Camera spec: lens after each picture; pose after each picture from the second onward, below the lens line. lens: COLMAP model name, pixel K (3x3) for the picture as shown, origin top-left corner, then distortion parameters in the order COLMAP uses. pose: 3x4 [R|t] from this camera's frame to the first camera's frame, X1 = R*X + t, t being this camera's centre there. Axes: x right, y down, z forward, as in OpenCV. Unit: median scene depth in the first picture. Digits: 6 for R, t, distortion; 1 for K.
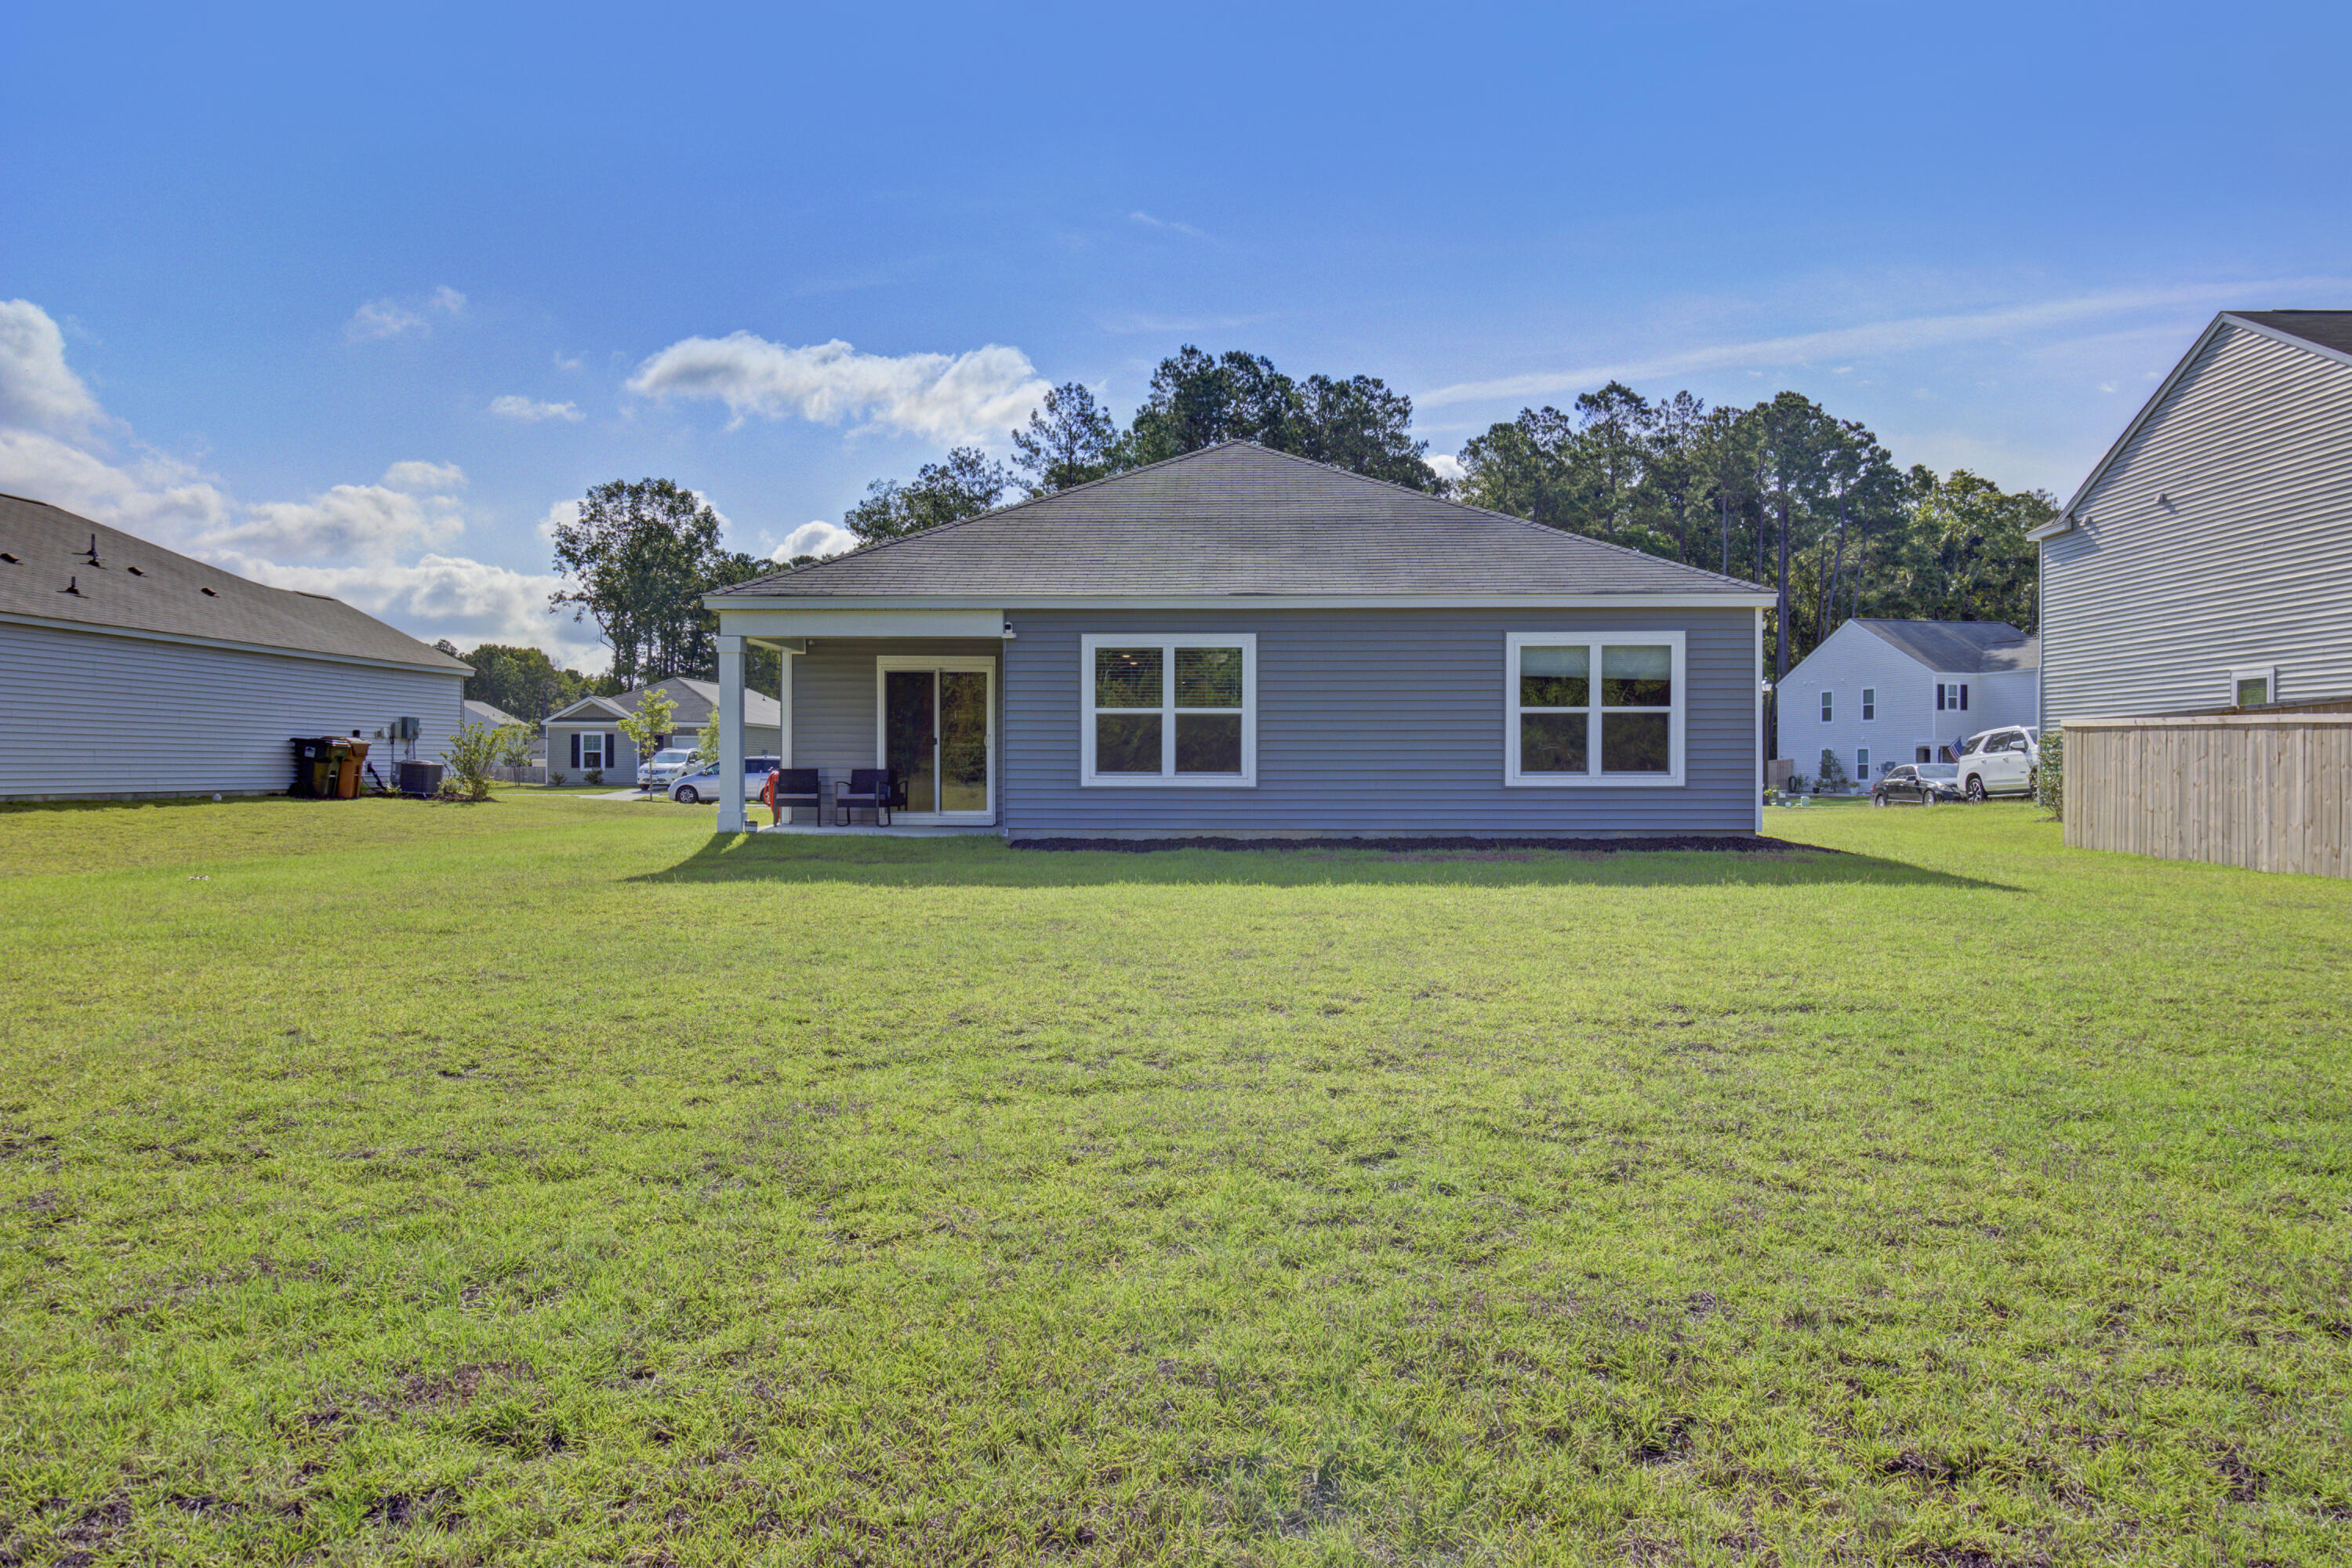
lens RADIAL K [[1557.0, 0, 1176.7], [0, 1557.0, 771.5], [0, 0, 1]] dist [0.017719, -0.002437]
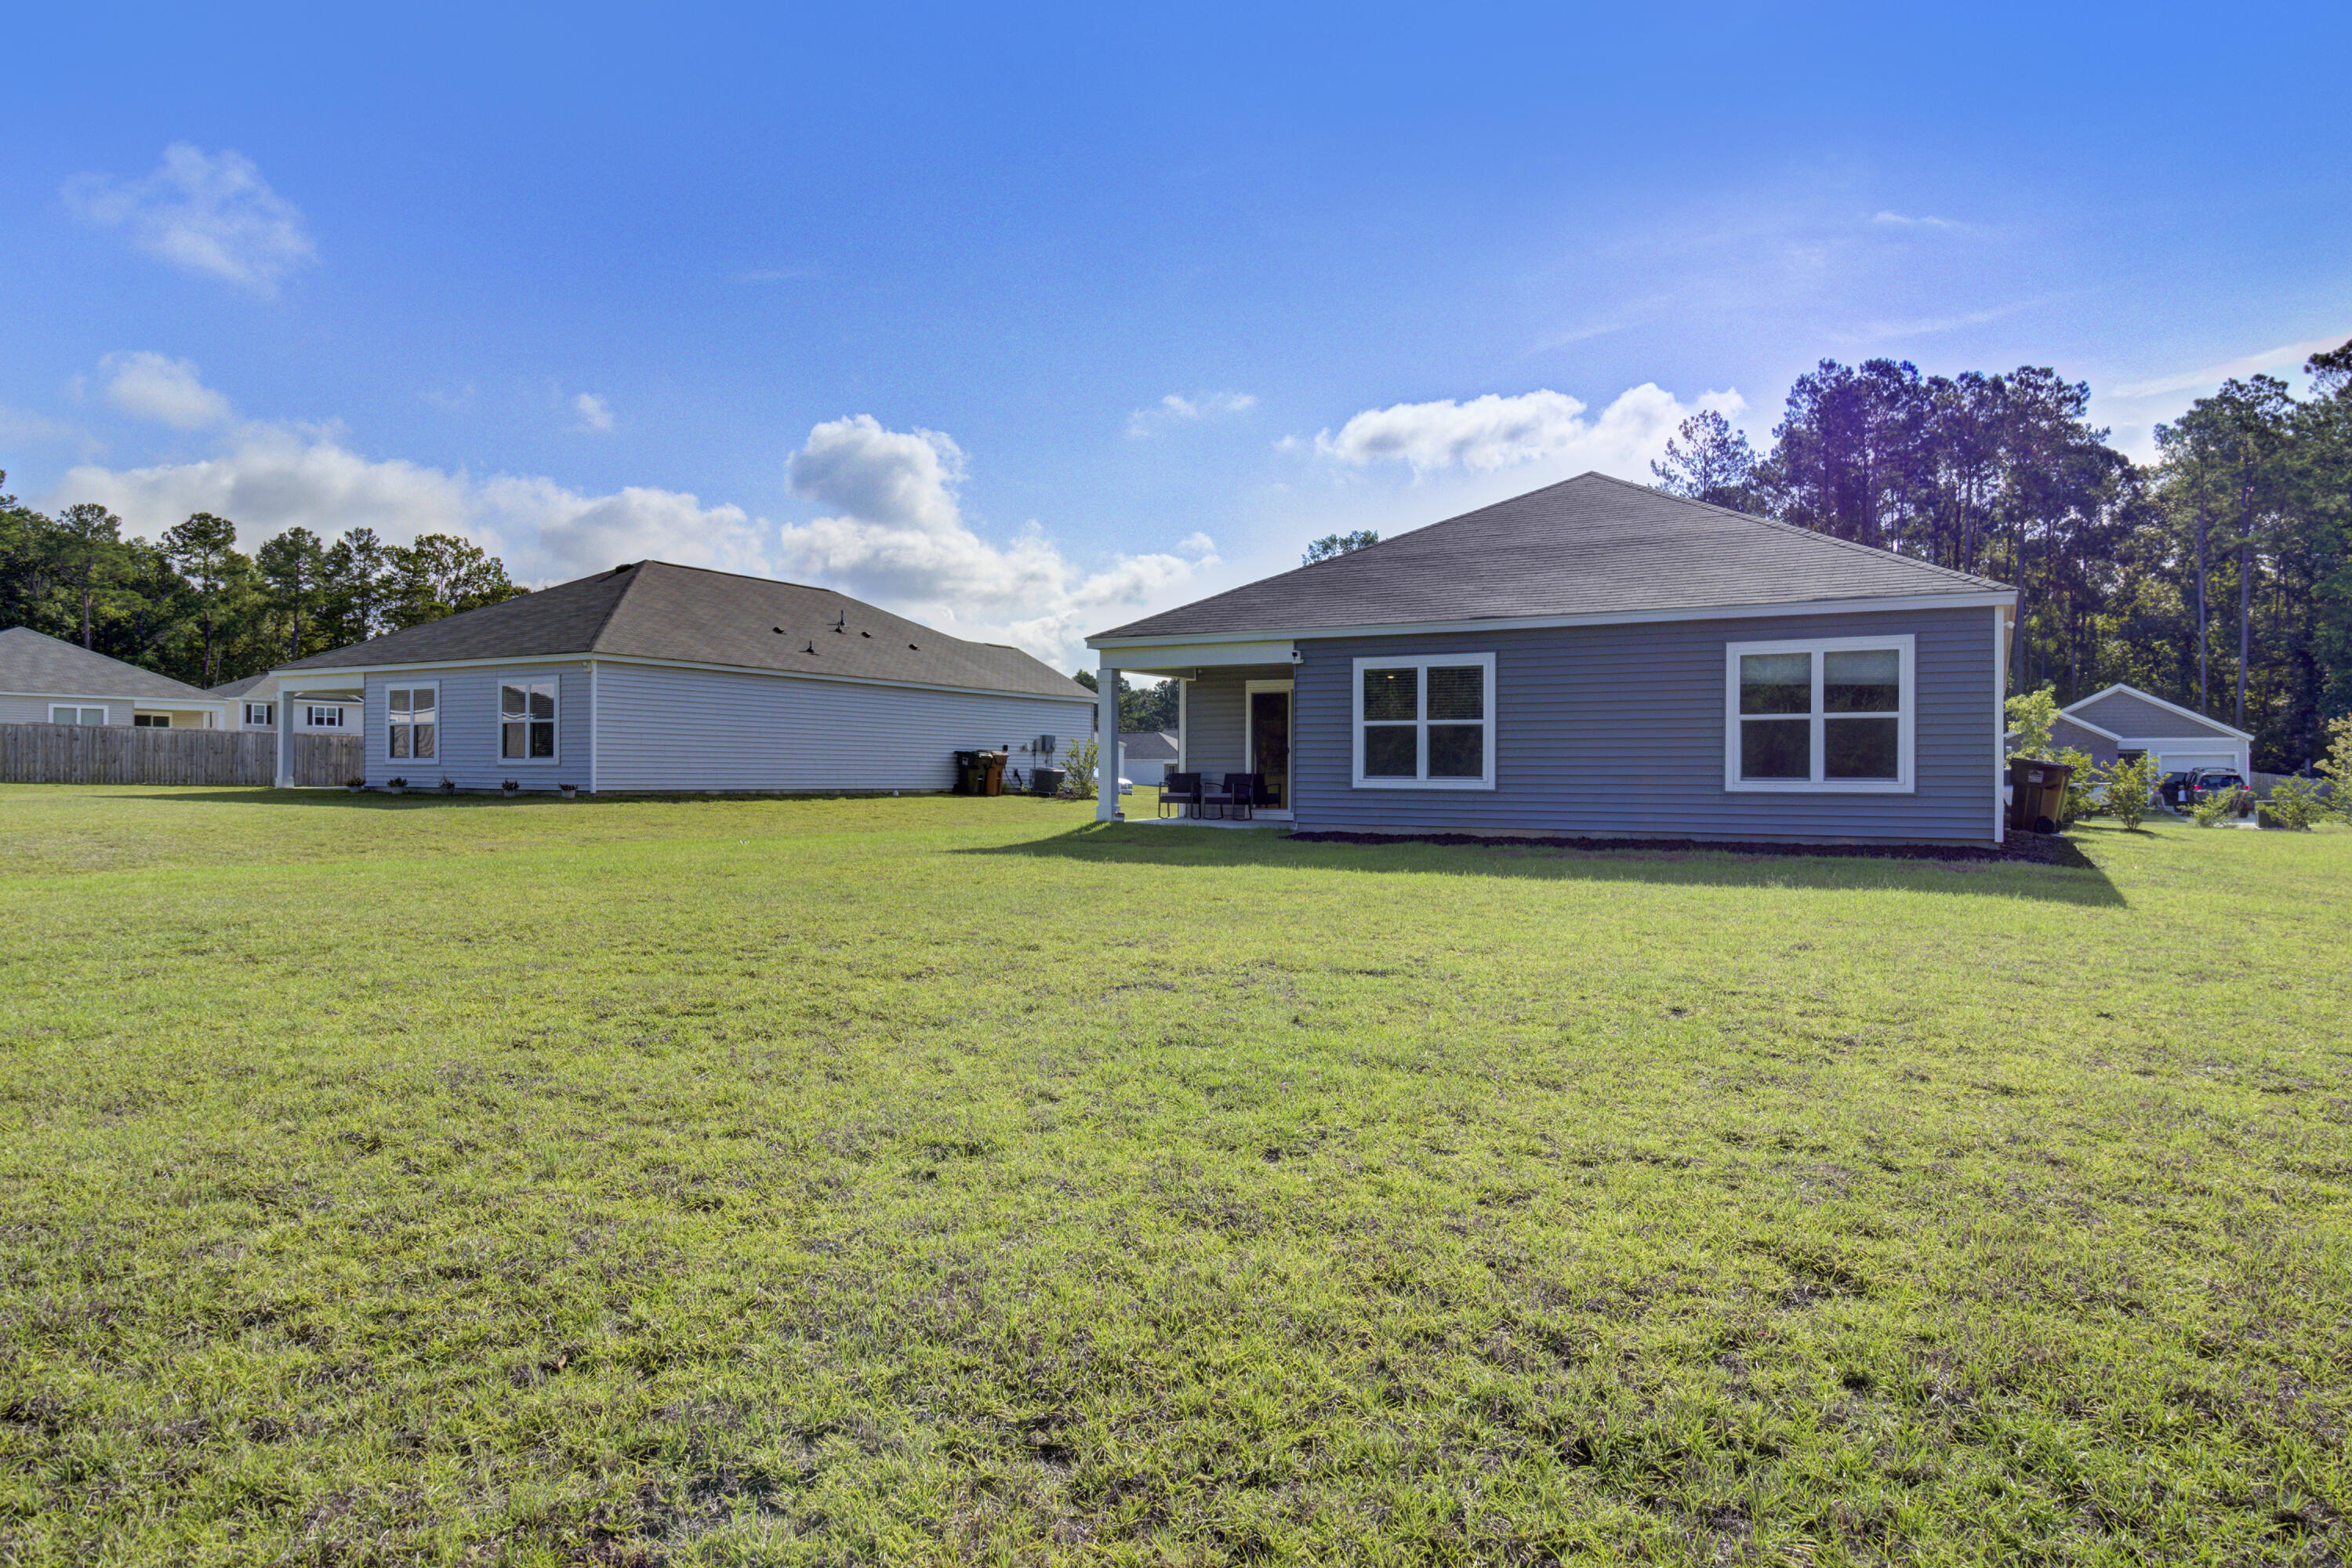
lens RADIAL K [[1387.8, 0, 1174.8], [0, 1387.8, 800.9], [0, 0, 1]] dist [0.001774, -0.001501]
pose [[0.883933, 0.012295, -0.467452, 0.274036], [-0.005210, 0.999851, 0.016446, 0.002156], [0.467585, -0.012101, 0.883865, 0.011091]]
